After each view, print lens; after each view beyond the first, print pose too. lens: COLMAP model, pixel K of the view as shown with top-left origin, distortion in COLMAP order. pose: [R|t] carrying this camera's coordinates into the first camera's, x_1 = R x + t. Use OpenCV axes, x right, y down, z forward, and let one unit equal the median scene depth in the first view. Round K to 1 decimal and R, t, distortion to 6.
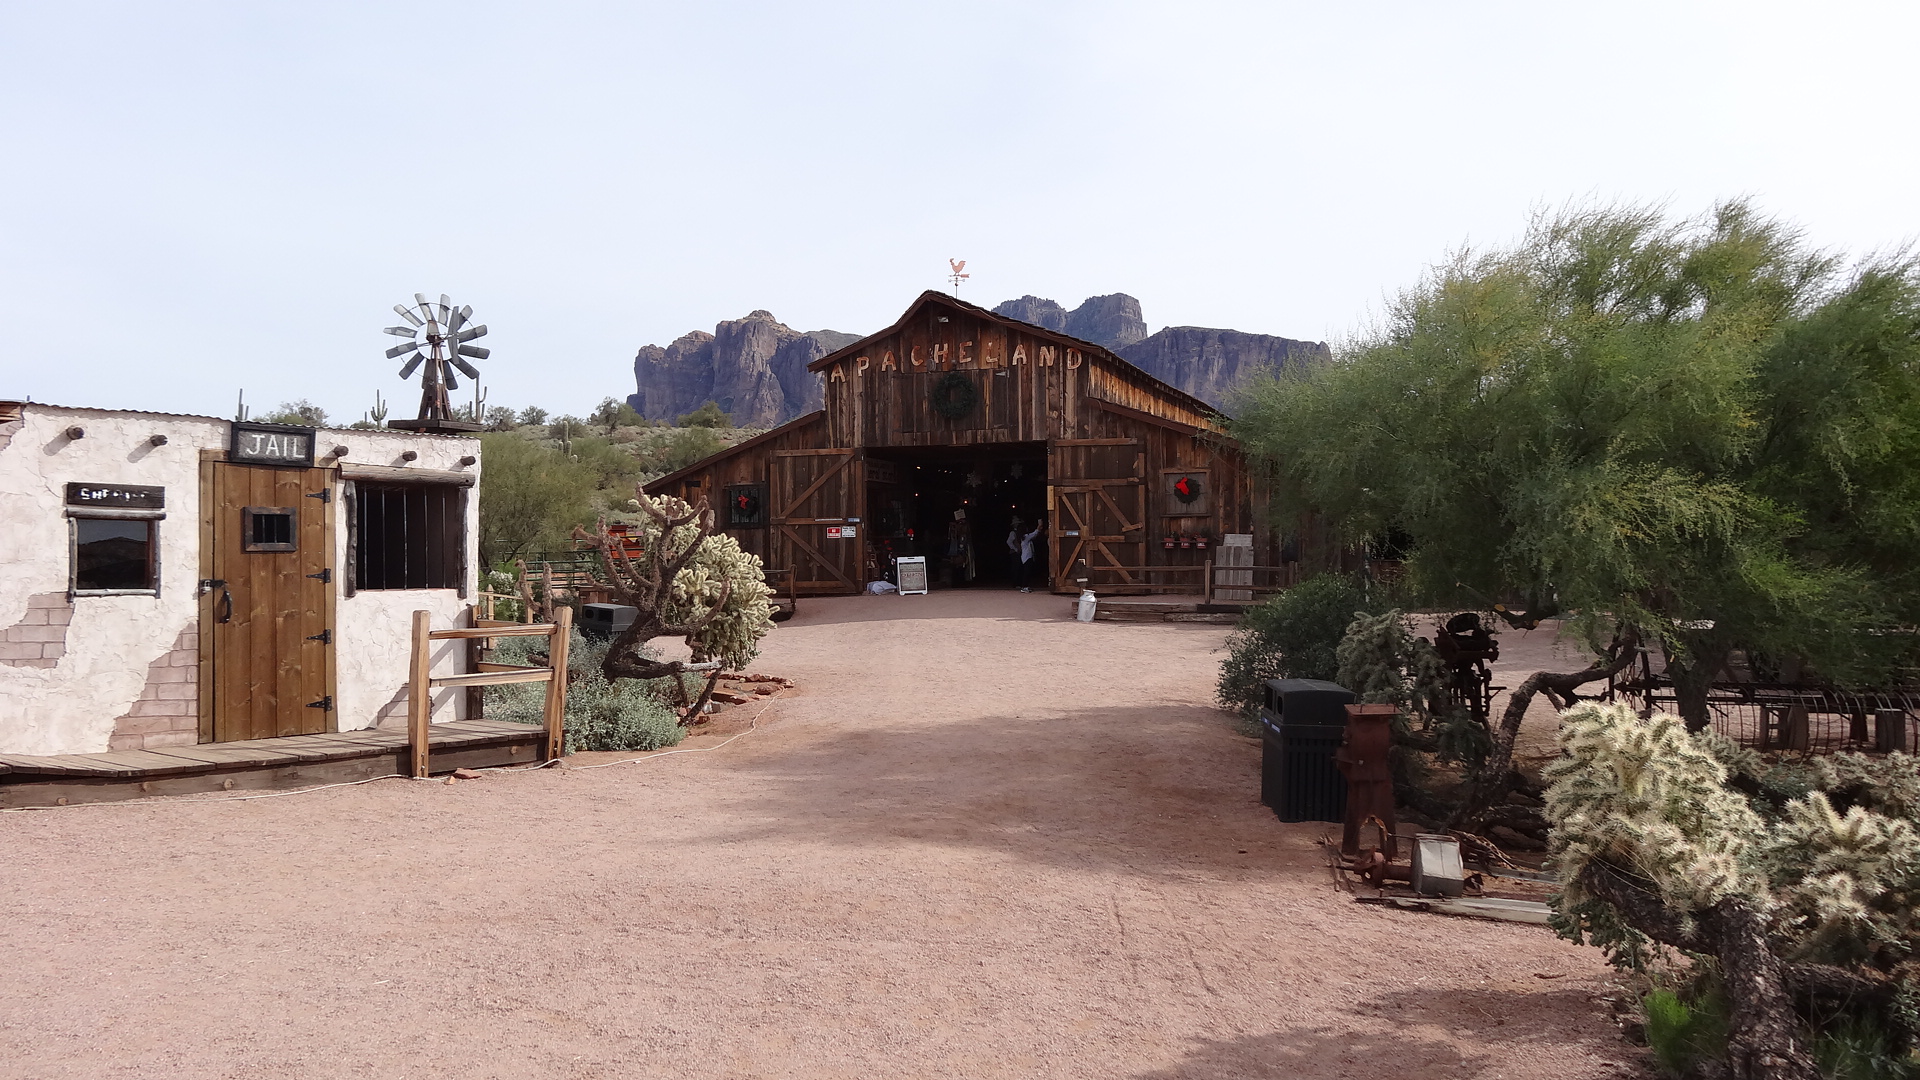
lens RADIAL K [[1441.0, 0, 960.0], [0, 1441.0, 540.0], [0, 0, 1]] dist [0.008933, 0.007782]
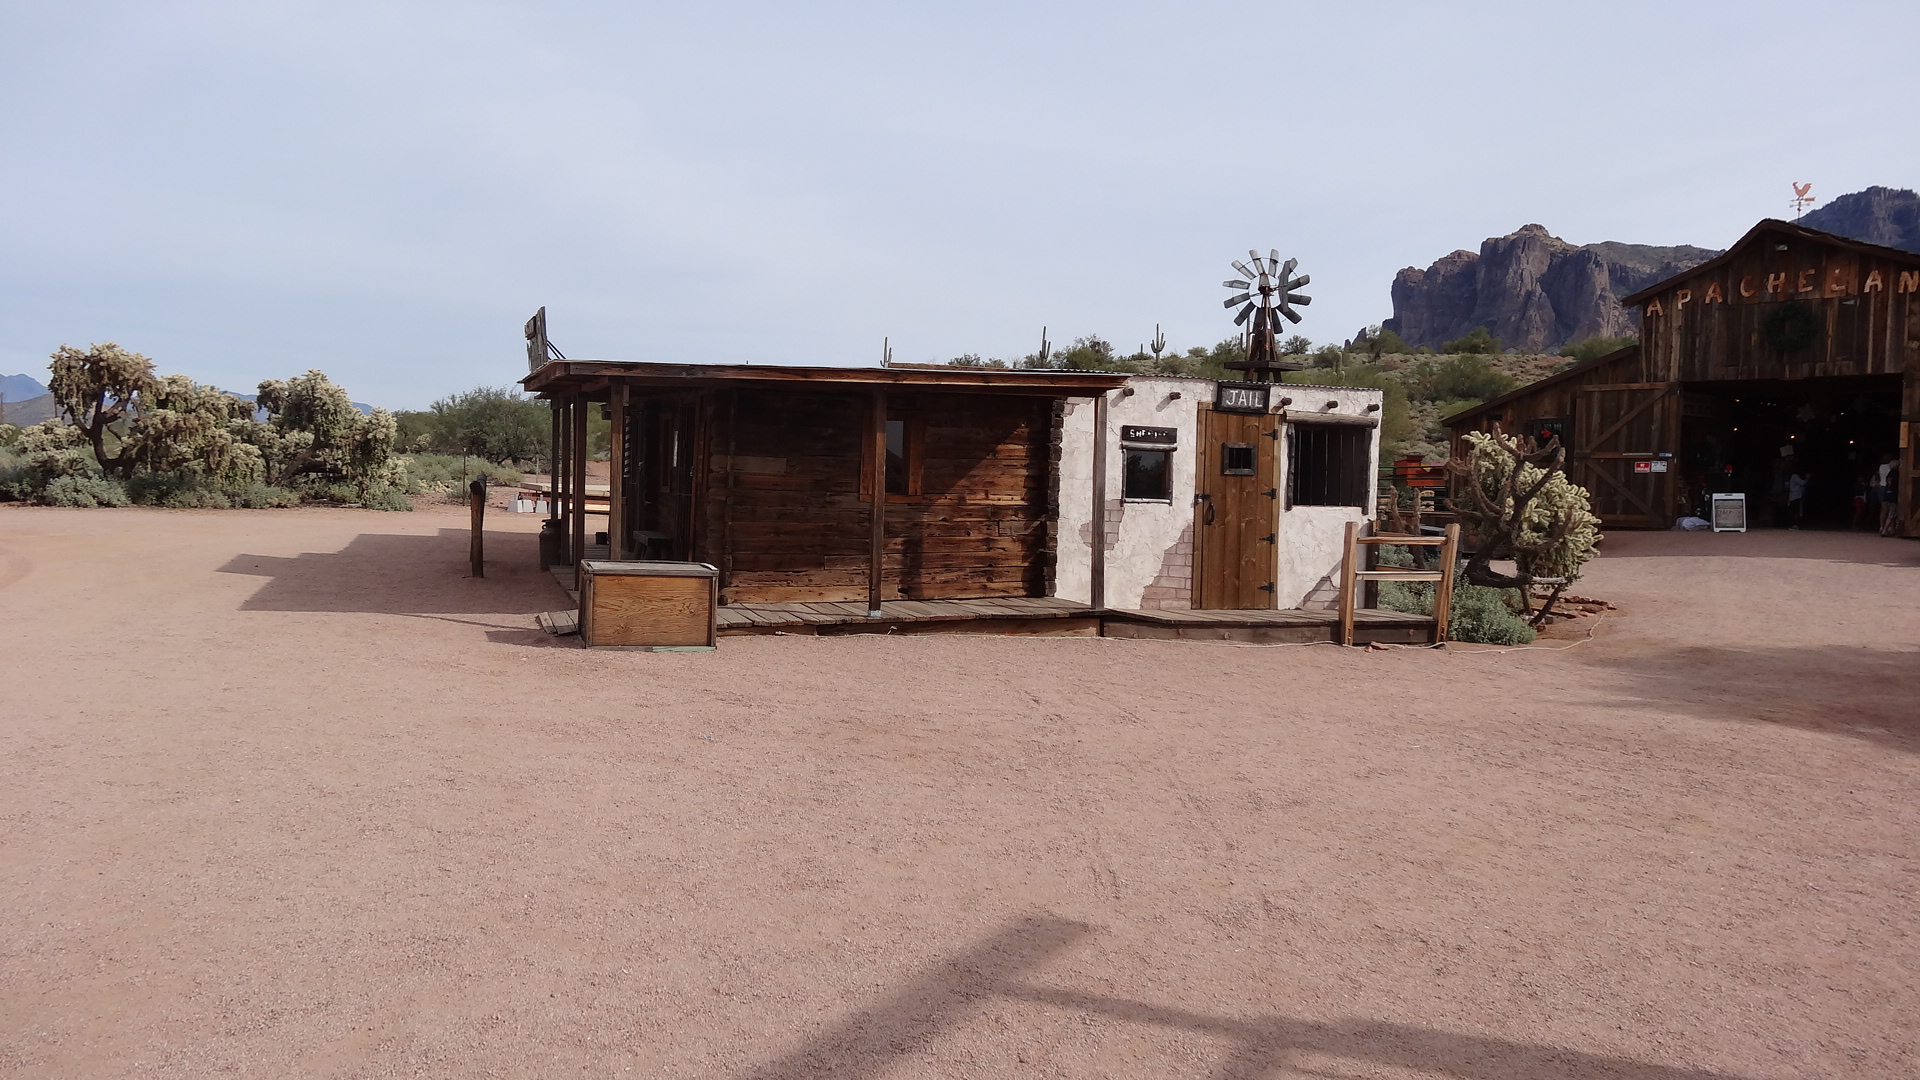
lens RADIAL K [[1441.0, 0, 960.0], [0, 1441.0, 540.0], [0, 0, 1]] dist [0.008933, 0.007782]
pose [[0.873759, 0.046045, -0.484174, -0.029454], [-0.021509, 0.998193, 0.056112, -0.001247], [0.485883, -0.038614, 0.873171, -0.250574]]
